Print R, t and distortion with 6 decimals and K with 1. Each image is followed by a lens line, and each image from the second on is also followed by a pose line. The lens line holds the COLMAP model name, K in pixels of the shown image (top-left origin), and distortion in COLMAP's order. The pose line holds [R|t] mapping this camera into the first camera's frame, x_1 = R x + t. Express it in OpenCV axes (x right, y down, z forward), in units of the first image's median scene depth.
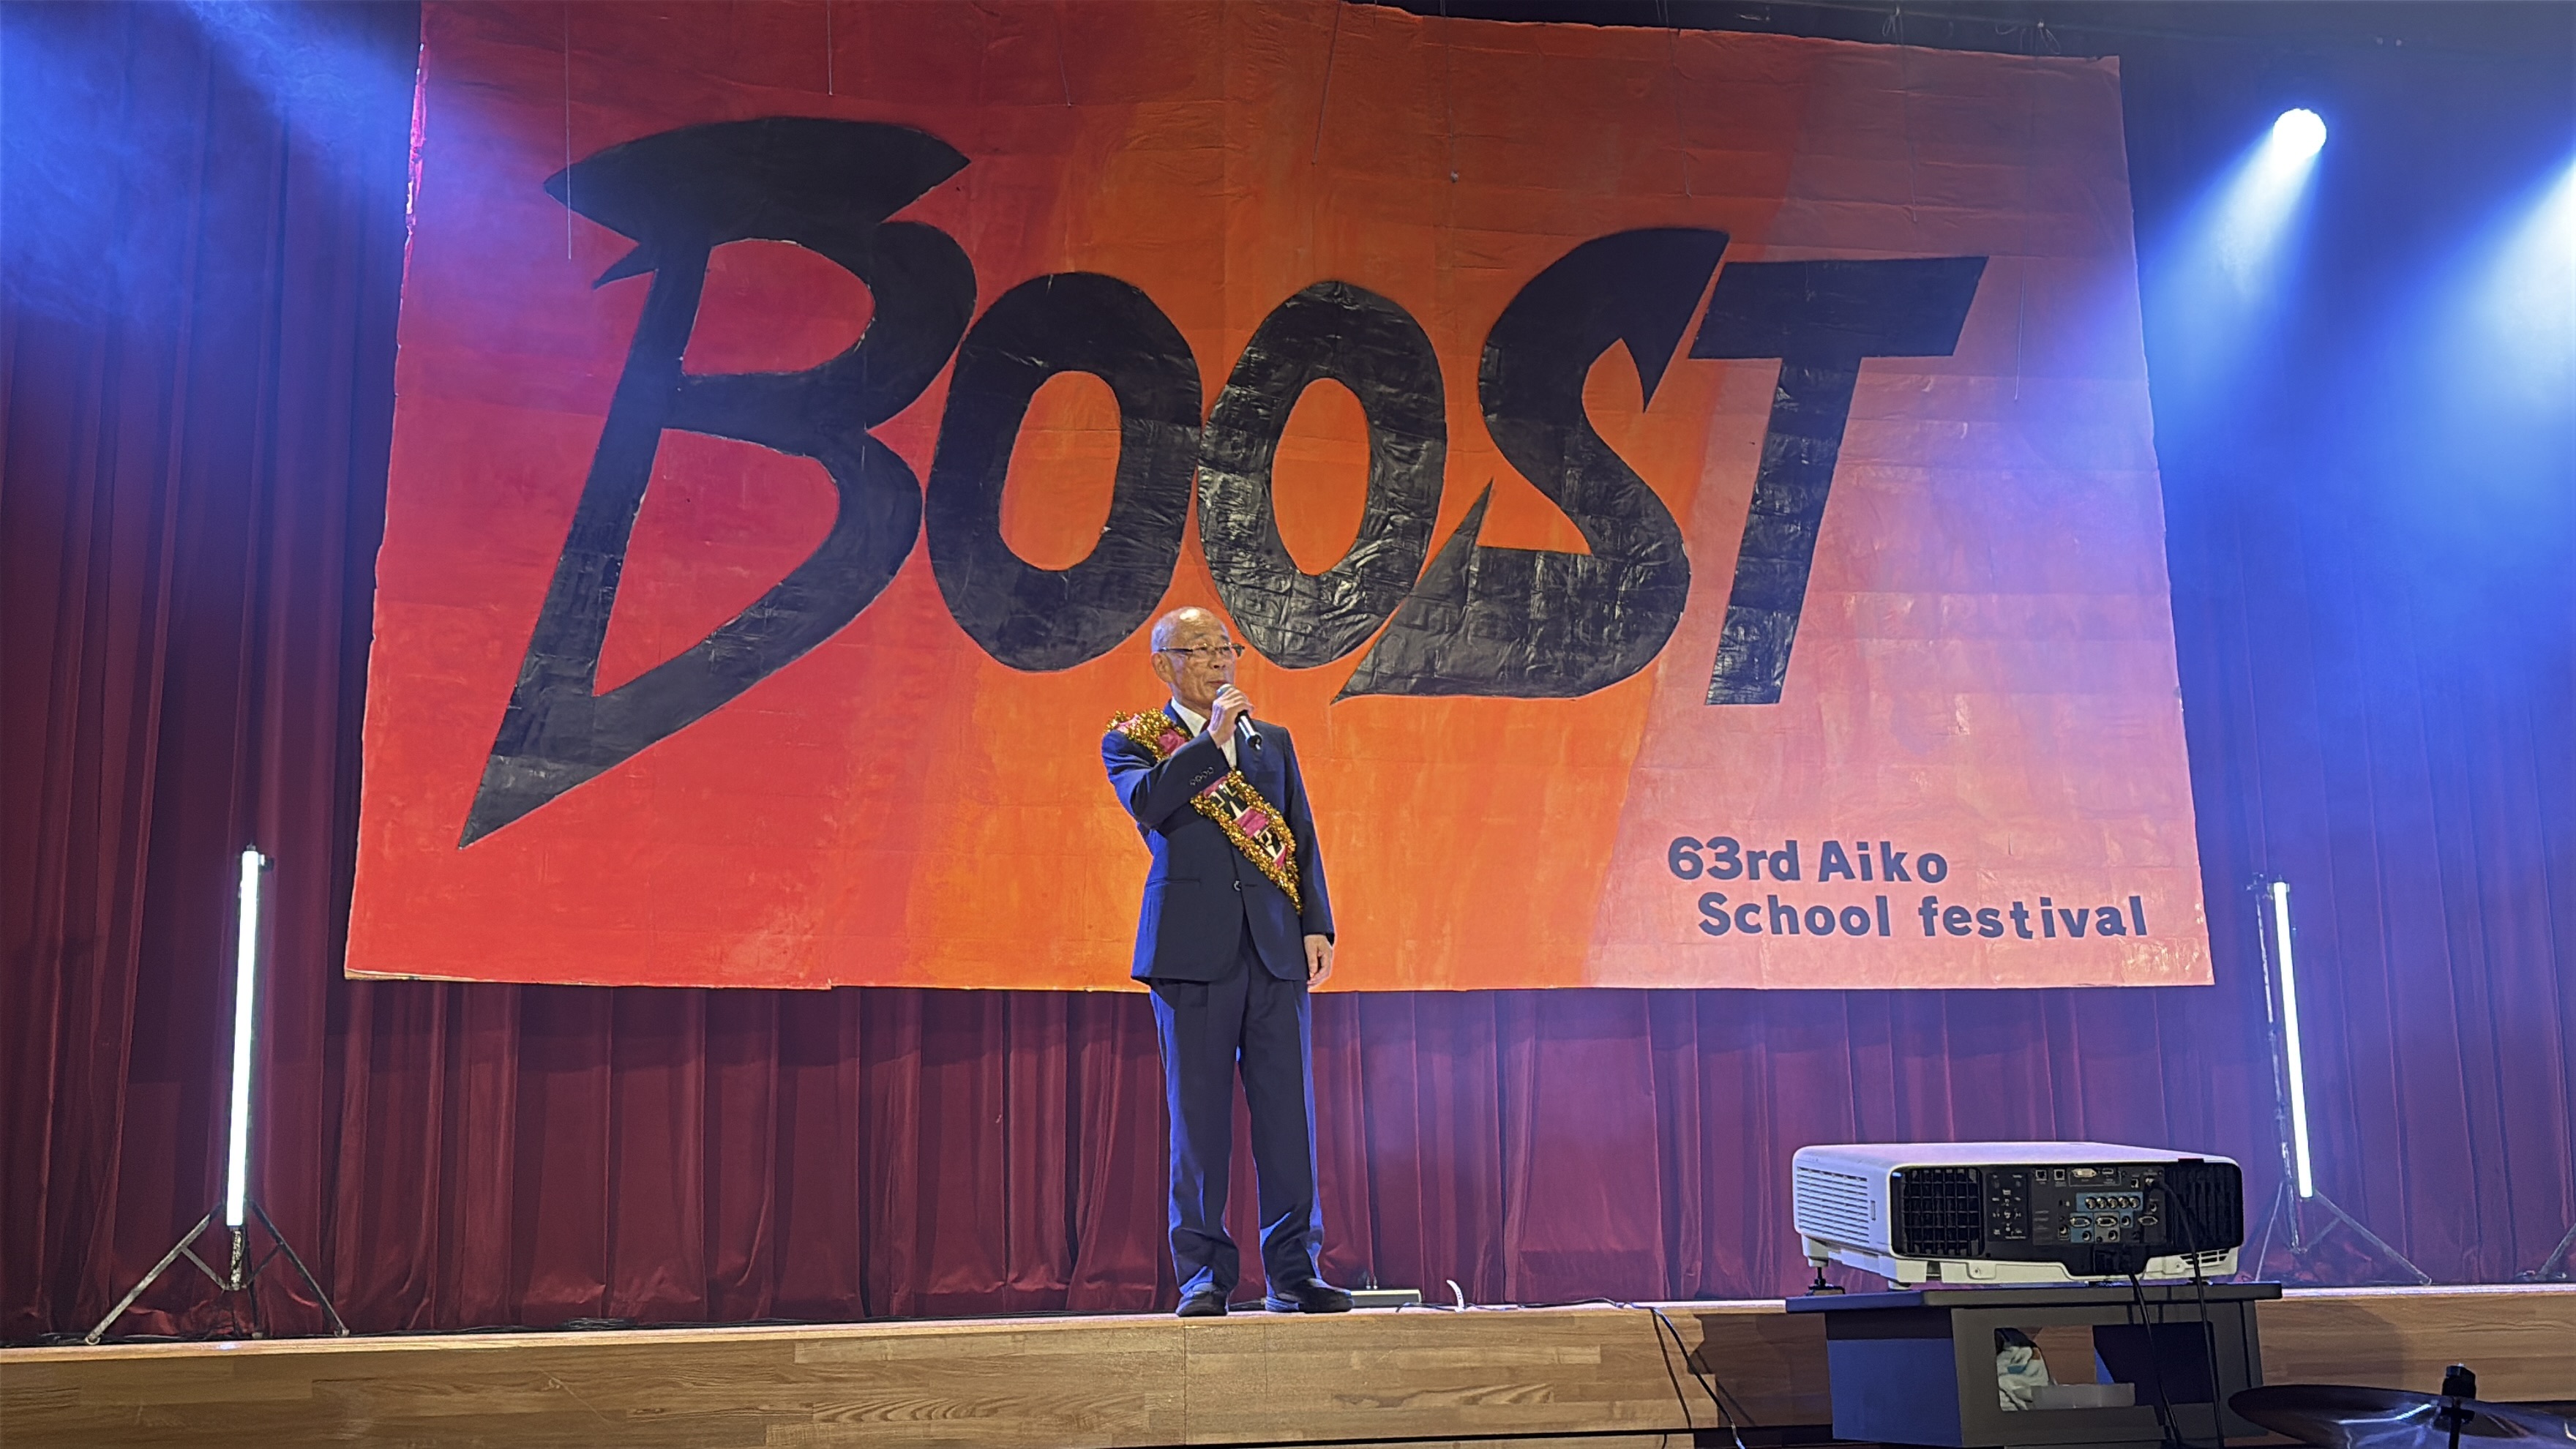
lens RADIAL K [[2647.7, 0, 1319.6], [0, 2647.7, 747.2], [0, 0, 1]] dist [0.217994, -0.901421]
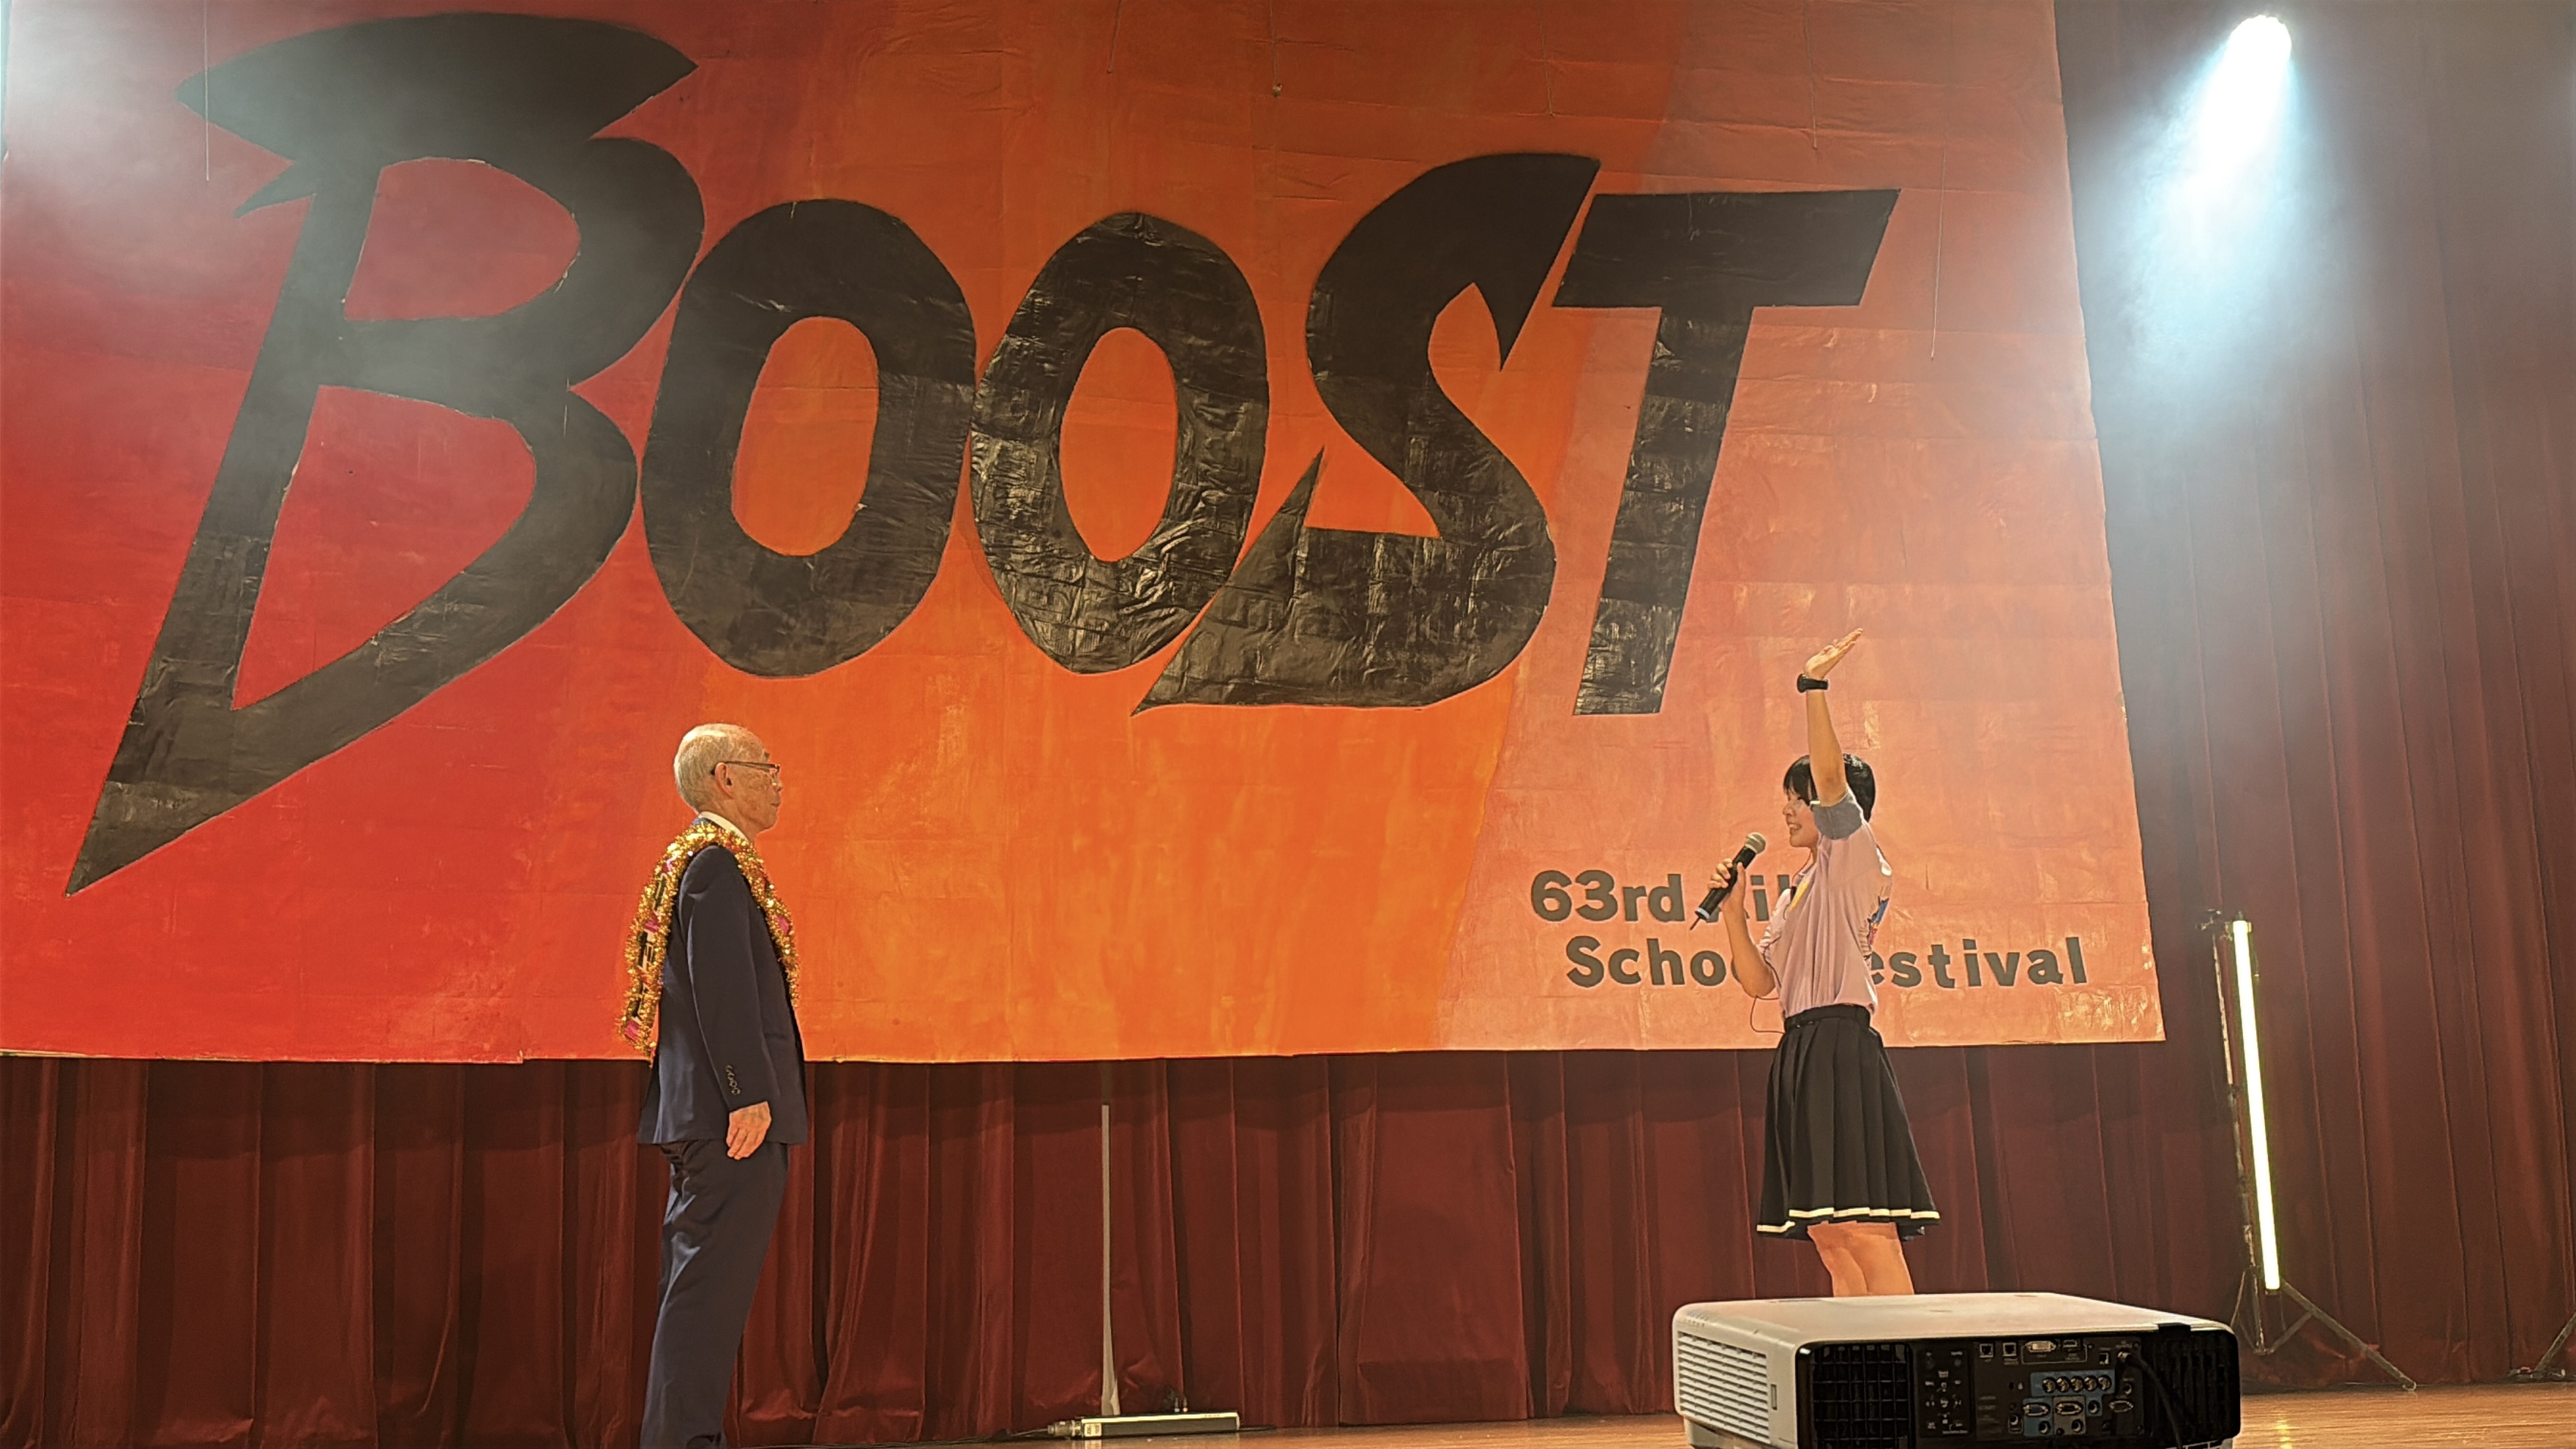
lens RADIAL K [[2977.6, 0, 1288.0], [0, 2977.6, 724.5], [0, 0, 1]] dist [0.221449, -0.957076]
pose [[0.998945, -0.002076, 0.045886, 0.010230], [0.002331, 0.999982, -0.005514, -0.007843], [-0.045874, 0.005615, 0.998931, 0.052404]]
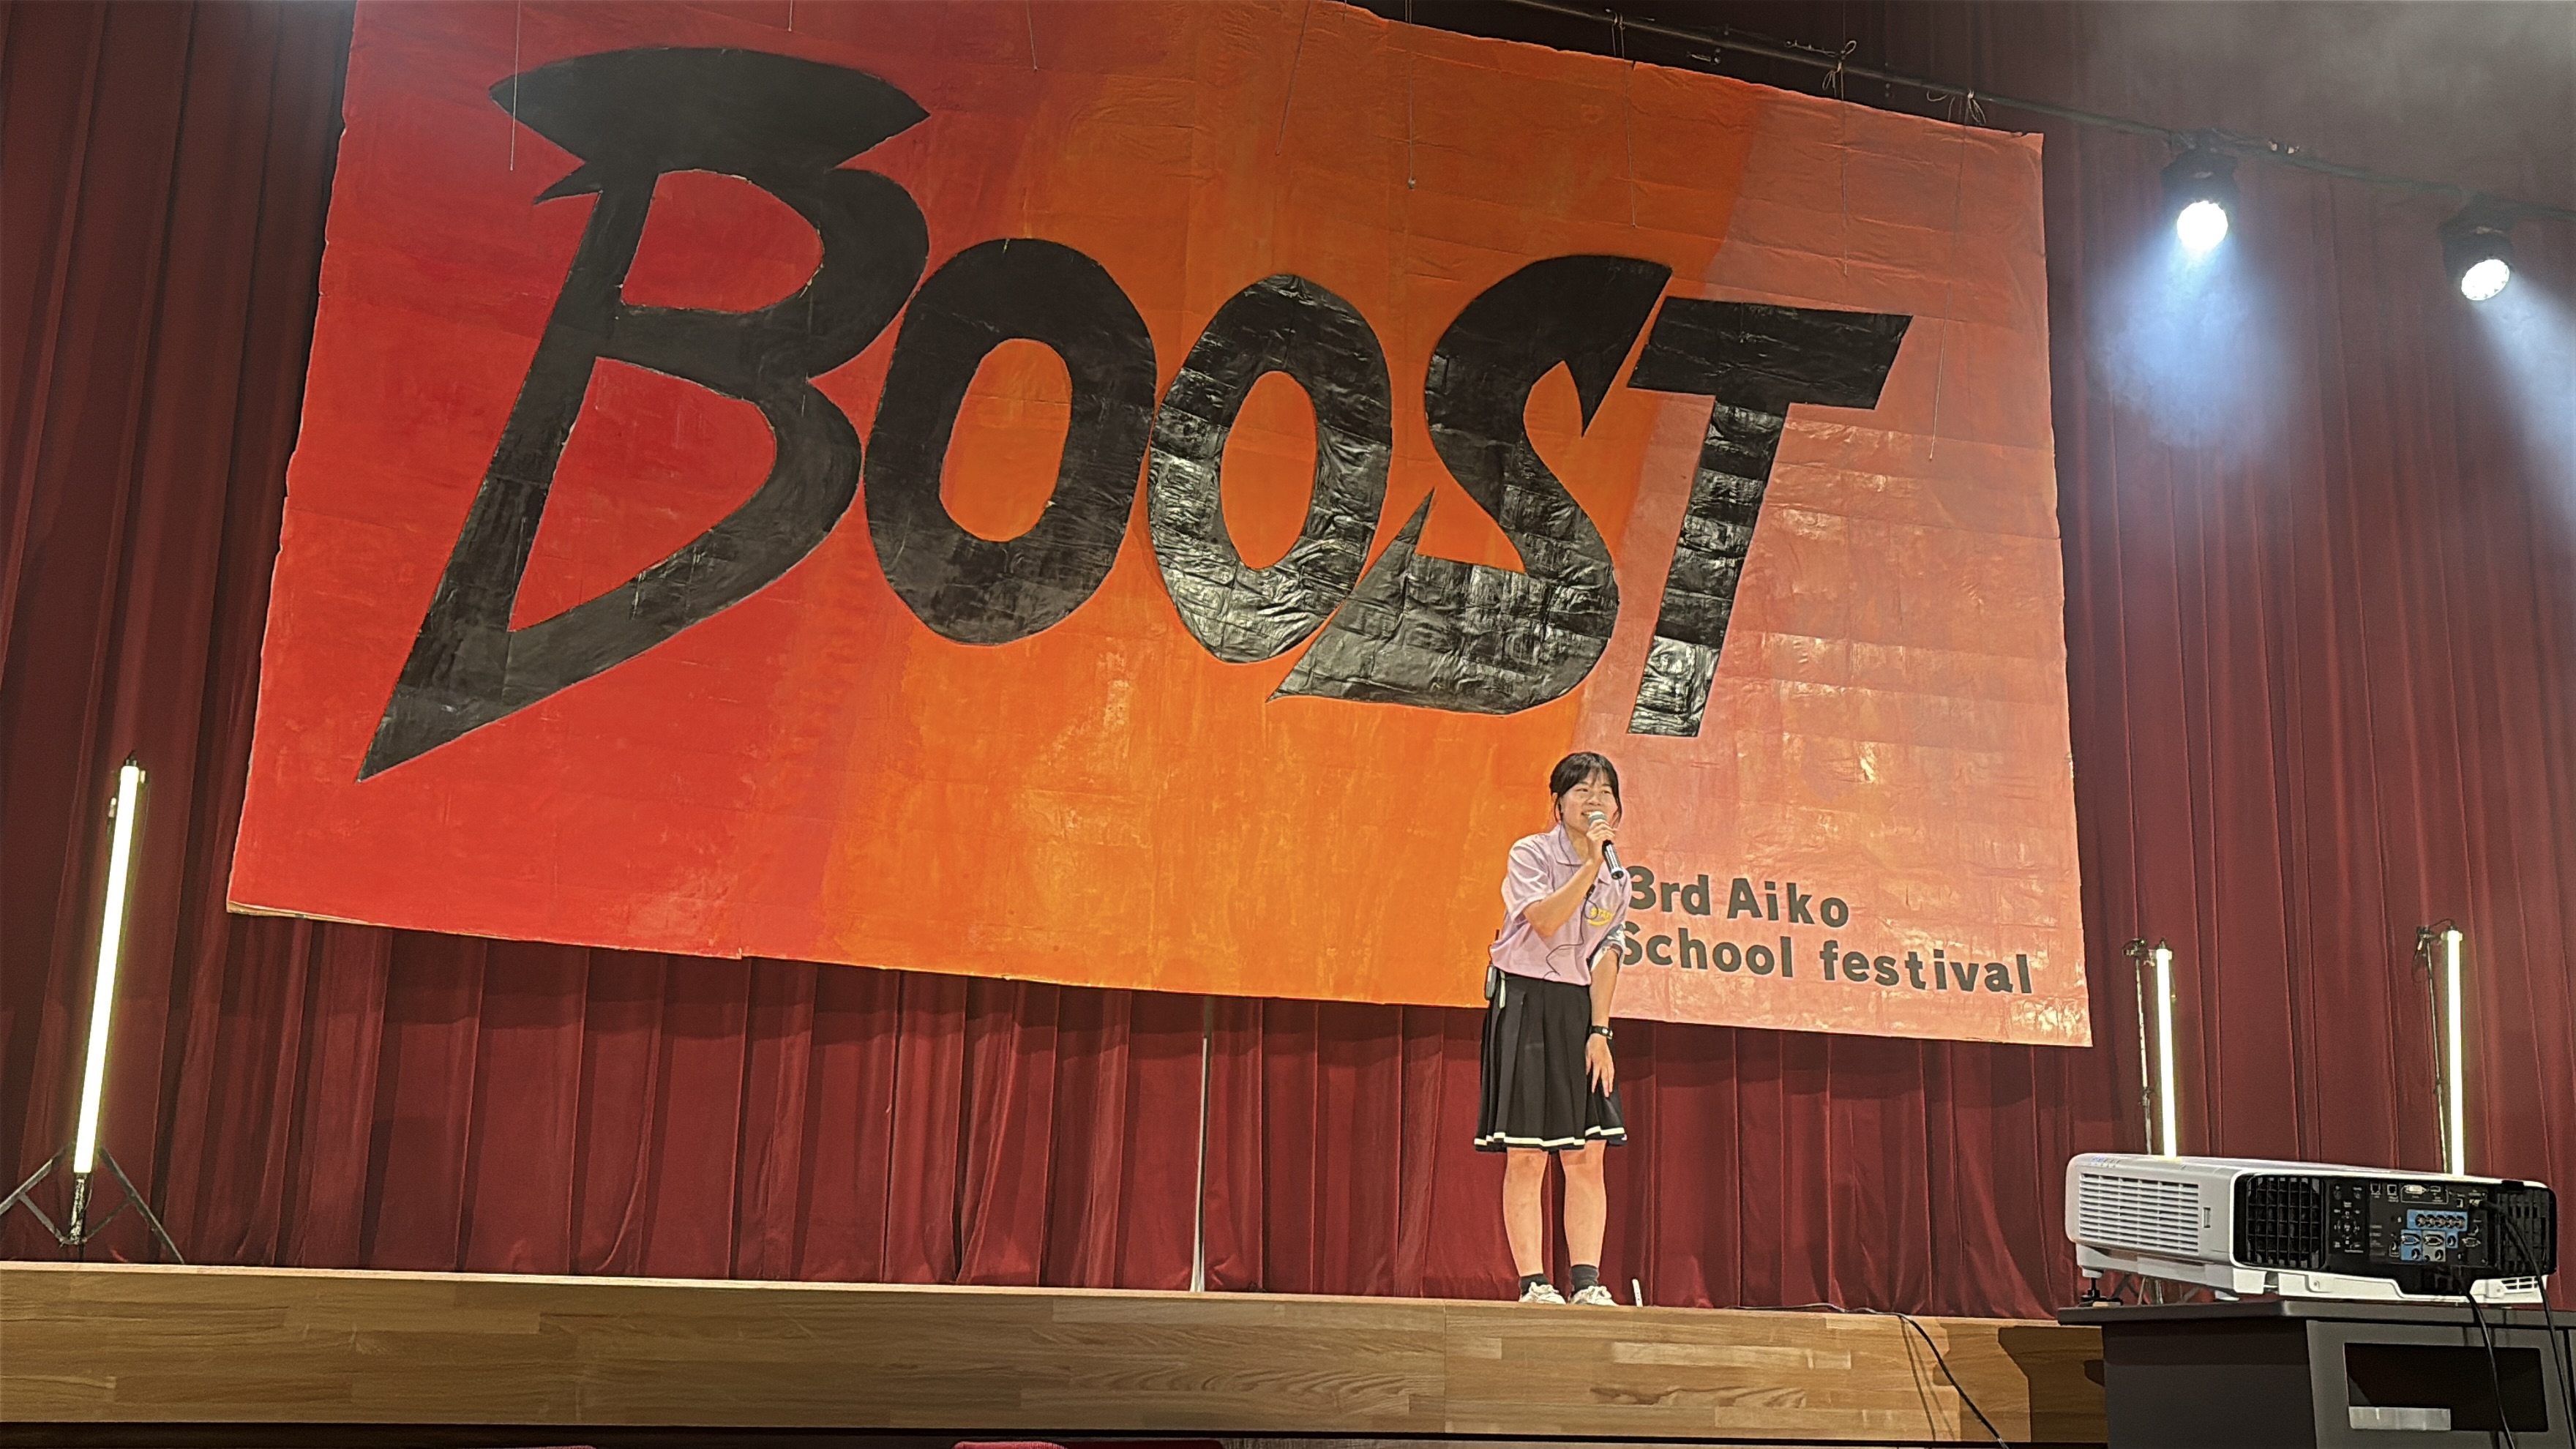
lens RADIAL K [[2642.0, 0, 1288.0], [0, 2642.0, 724.5], [0, 0, 1]] dist [0.164350, -0.521947]
pose [[0.989298, 0.076465, 0.124270, -0.105621], [-0.073286, 0.996861, -0.029966, 0.020146], [-0.126171, 0.020538, 0.991796, 0.032966]]
